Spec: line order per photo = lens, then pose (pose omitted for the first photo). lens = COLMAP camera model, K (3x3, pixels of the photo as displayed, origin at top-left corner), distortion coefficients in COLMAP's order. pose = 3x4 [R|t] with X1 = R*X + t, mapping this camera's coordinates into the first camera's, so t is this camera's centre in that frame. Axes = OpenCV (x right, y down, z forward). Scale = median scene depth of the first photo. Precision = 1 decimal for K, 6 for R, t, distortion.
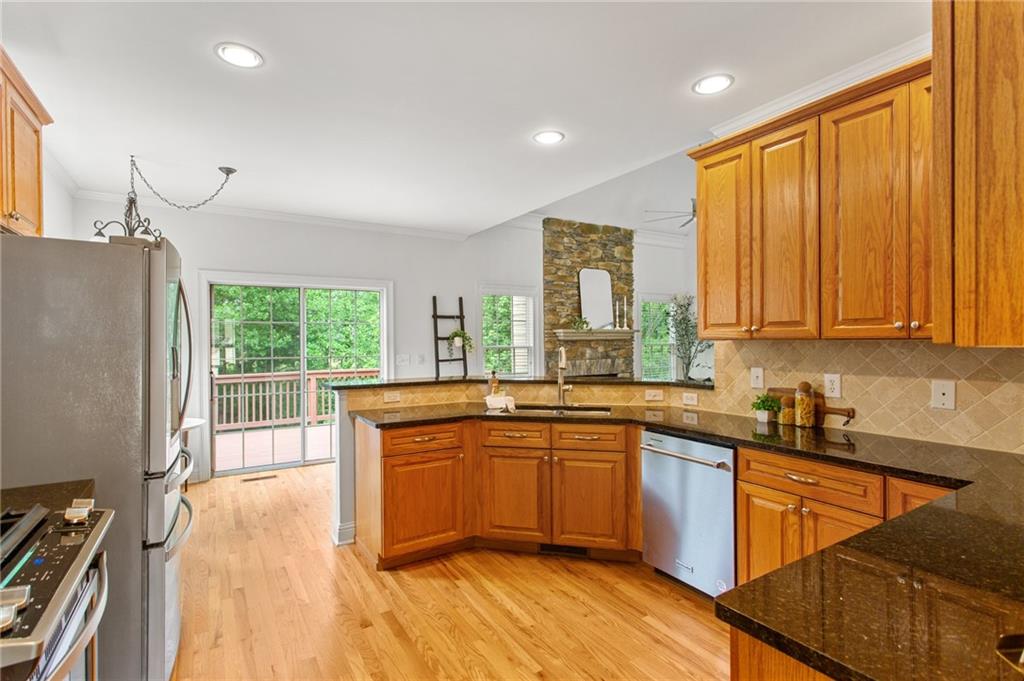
lens RADIAL K [[489.5, 0, 506.2], [0, 489.5, 342.5], [0, 0, 1]] dist [0.002559, 0.000106]
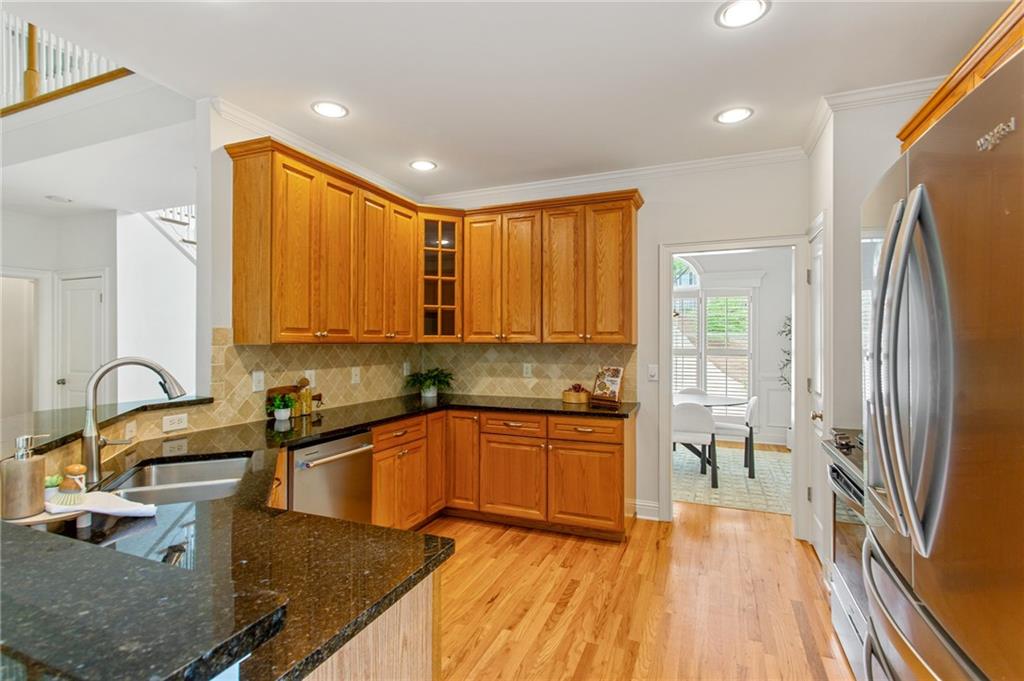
lens RADIAL K [[489.5, 0, 510.6], [0, 489.5, 338.3], [0, 0, 1]] dist [0.002559, 0.000106]
pose [[-0.587224, 0.012749, 0.809324, -0.673317], [0.007898, 0.999919, -0.010020, -0.002915], [-0.809386, 0.000508, -0.587277, 1.279380]]
